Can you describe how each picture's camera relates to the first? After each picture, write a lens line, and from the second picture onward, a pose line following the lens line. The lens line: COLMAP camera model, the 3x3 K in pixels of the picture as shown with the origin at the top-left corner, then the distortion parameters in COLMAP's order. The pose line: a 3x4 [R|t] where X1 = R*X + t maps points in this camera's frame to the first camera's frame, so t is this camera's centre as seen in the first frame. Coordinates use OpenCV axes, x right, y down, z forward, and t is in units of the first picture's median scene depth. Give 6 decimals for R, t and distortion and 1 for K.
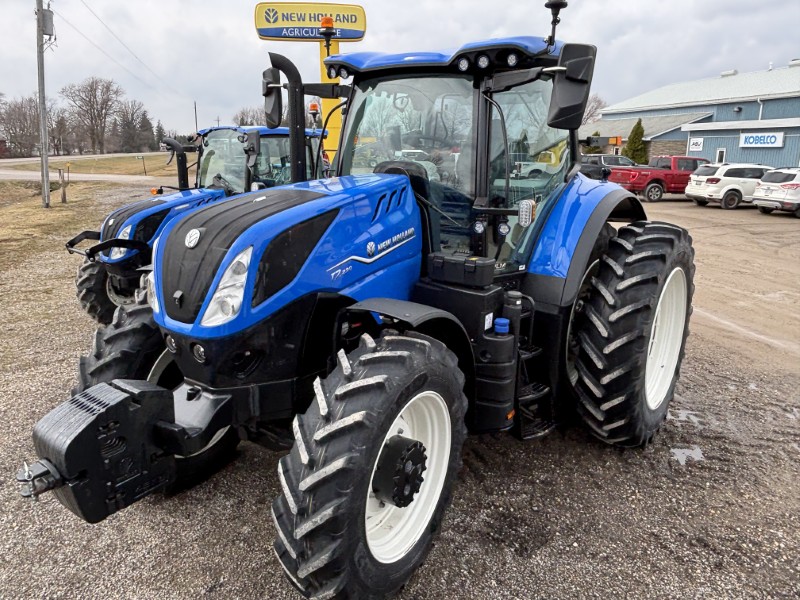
lens RADIAL K [[583.9, 0, 400.0], [0, 583.9, 300.0], [0, 0, 1]] dist [0.001557, -0.002898]
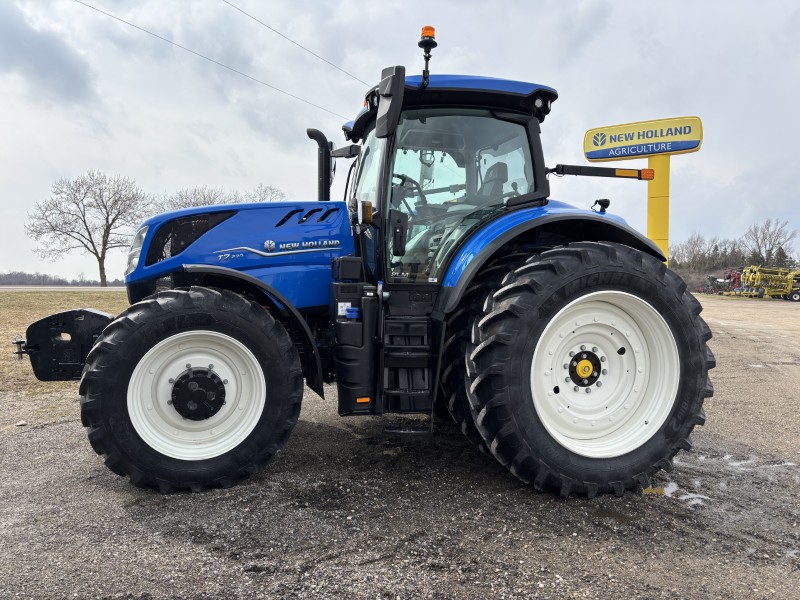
lens RADIAL K [[597.5, 0, 400.0], [0, 597.5, 300.0], [0, 0, 1]] dist [0.025782, -0.008923]
pose [[0.793734, 0.022633, -0.607844, 0.937924], [-0.158742, 0.972385, -0.171081, 0.200455], [0.587187, 0.232283, 0.775407, 0.145873]]
